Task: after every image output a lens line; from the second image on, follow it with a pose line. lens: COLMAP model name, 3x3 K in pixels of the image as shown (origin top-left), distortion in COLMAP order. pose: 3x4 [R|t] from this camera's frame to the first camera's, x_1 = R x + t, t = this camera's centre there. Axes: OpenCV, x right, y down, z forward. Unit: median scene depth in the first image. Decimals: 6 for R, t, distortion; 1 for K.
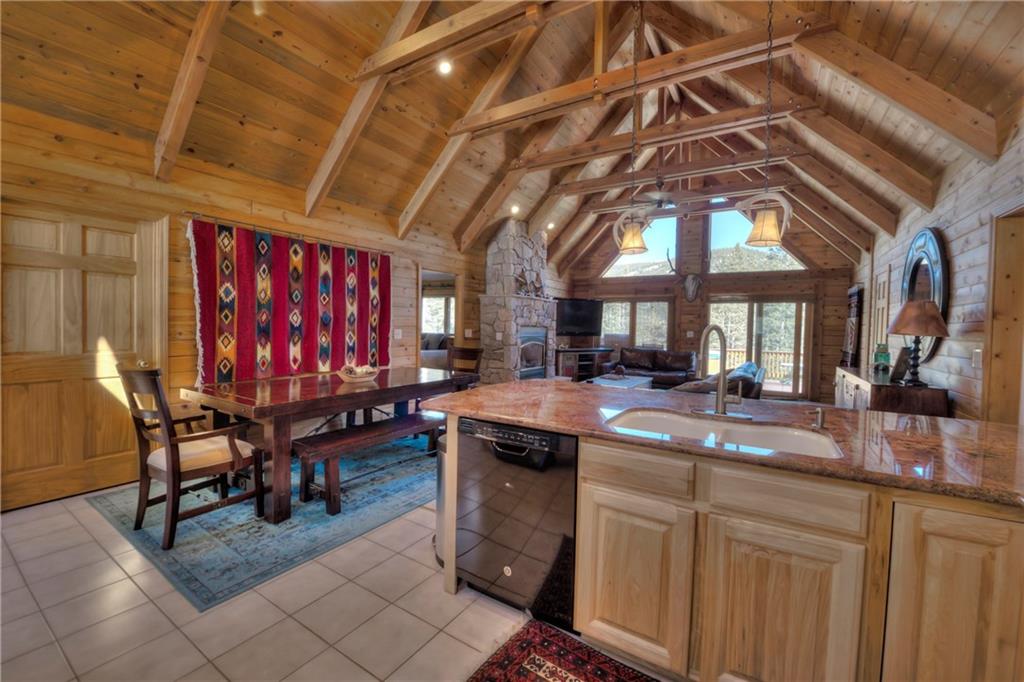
lens RADIAL K [[407.5, 0, 527.8], [0, 407.5, 335.0], [0, 0, 1]] dist [-0.018572, -0.001006]
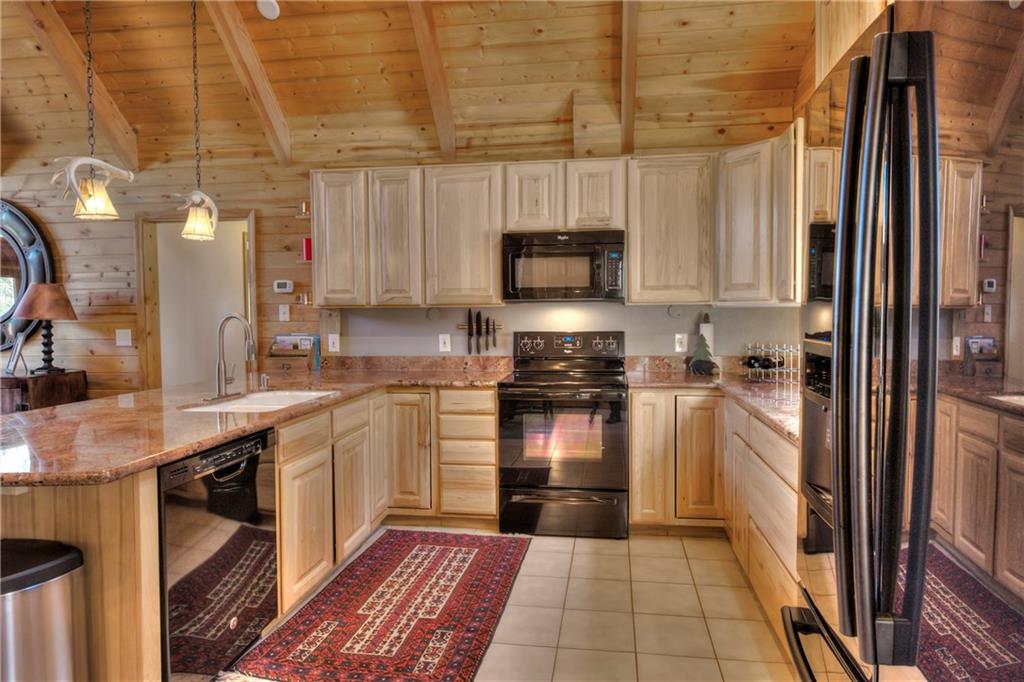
lens RADIAL K [[589.4, 0, 536.3], [0, 589.4, 334.8], [0, 0, 1]] dist [-0.002042, 0.001273]
pose [[-0.402079, -0.053017, 0.914069, -0.305673], [0.022007, 0.997474, 0.067535, -0.013187], [-0.915341, 0.047271, -0.399897, 0.203529]]
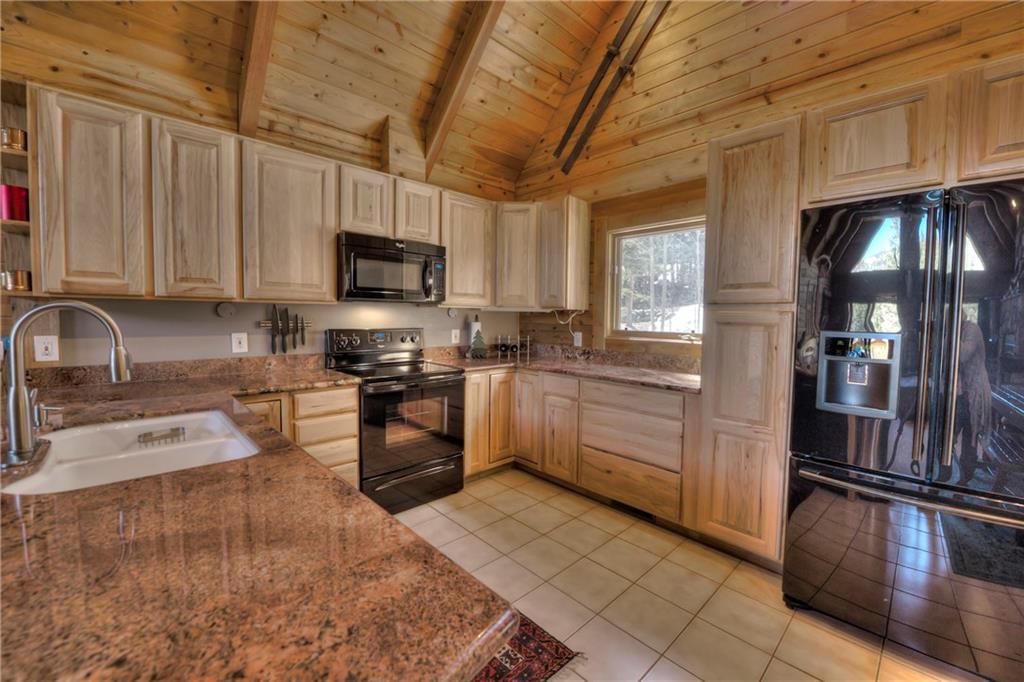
lens RADIAL K [[407.5, 0, 516.2], [0, 407.5, 339.5], [0, 0, 1]] dist [-0.018572, -0.001006]
pose [[-0.967168, -0.049717, 0.249227, -0.077672], [-0.028667, 0.995761, 0.087391, -0.008840], [-0.252515, 0.077377, -0.964494, 0.324506]]
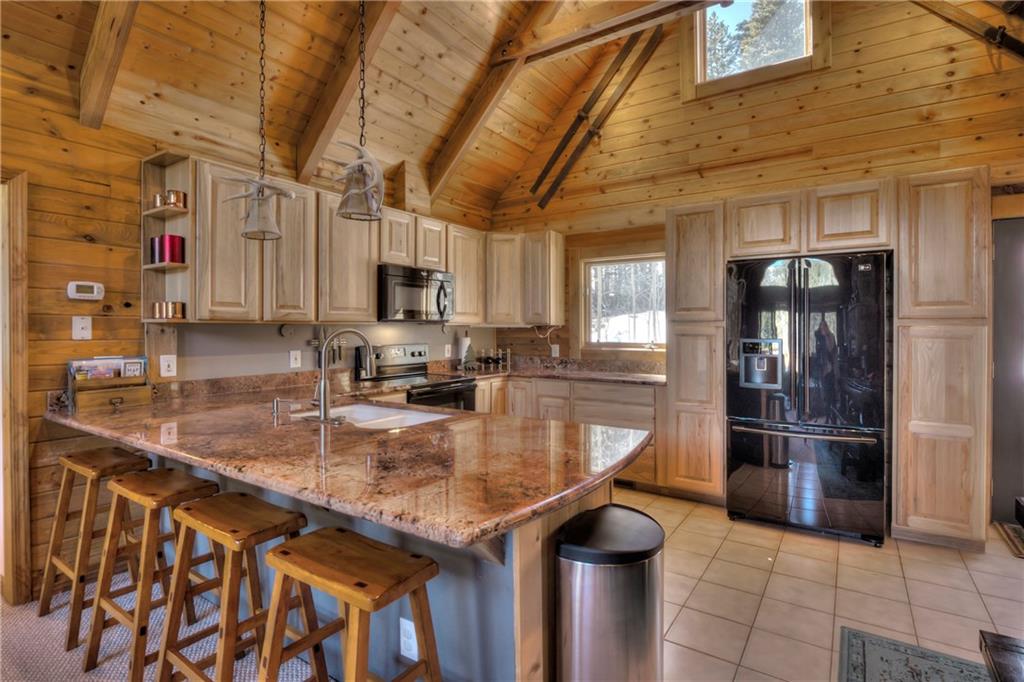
lens RADIAL K [[504.4, 0, 513.8], [0, 504.4, 334.0], [0, 0, 1]] dist [-0.012845, -0.000350]
pose [[-0.999030, -0.021632, 0.038364, 0.000556], [-0.020262, 0.999155, 0.035748, -0.015282], [-0.039105, 0.034936, -0.998624, 0.524501]]
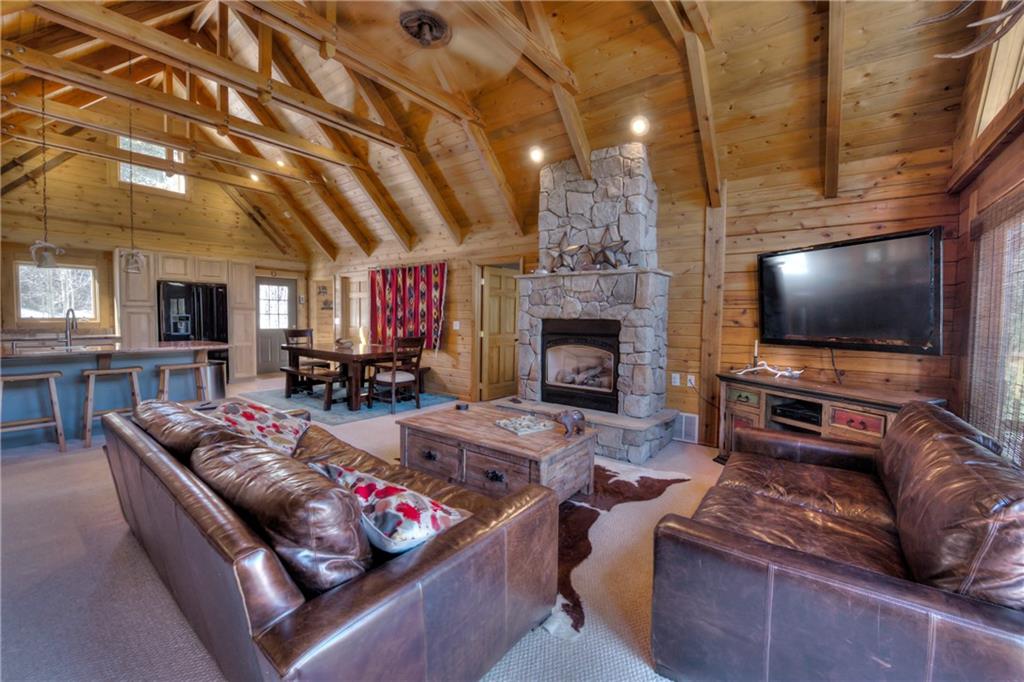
lens RADIAL K [[407.5, 0, 522.8], [0, 407.5, 335.9], [0, 0, 1]] dist [-0.018572, -0.001006]
pose [[-0.101747, 0.023413, -0.994535, 0.578774], [-0.041005, 0.998775, 0.027708, -0.008754], [0.993965, 0.043600, -0.100663, 0.892672]]
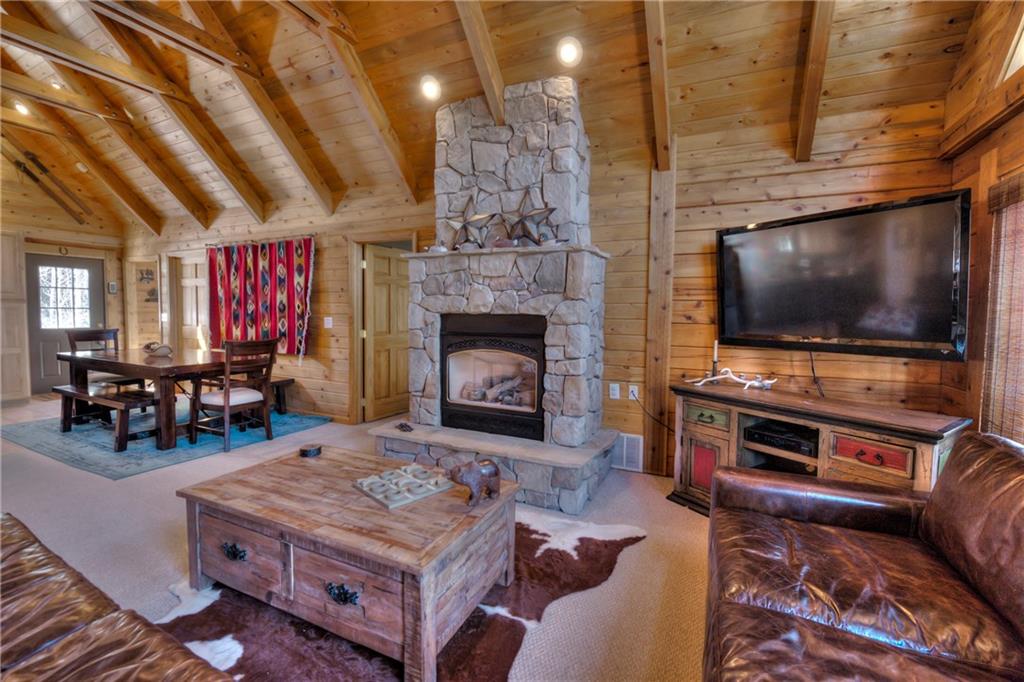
lens RADIAL K [[427.7, 0, 524.3], [0, 427.7, 335.5], [0, 0, 1]] dist [-0.014746, -0.001786]
pose [[0.107981, 0.033487, -0.993589, 0.448338], [-0.035407, 0.998928, 0.029819, -0.011918], [0.993522, 0.031960, 0.109051, 0.899616]]
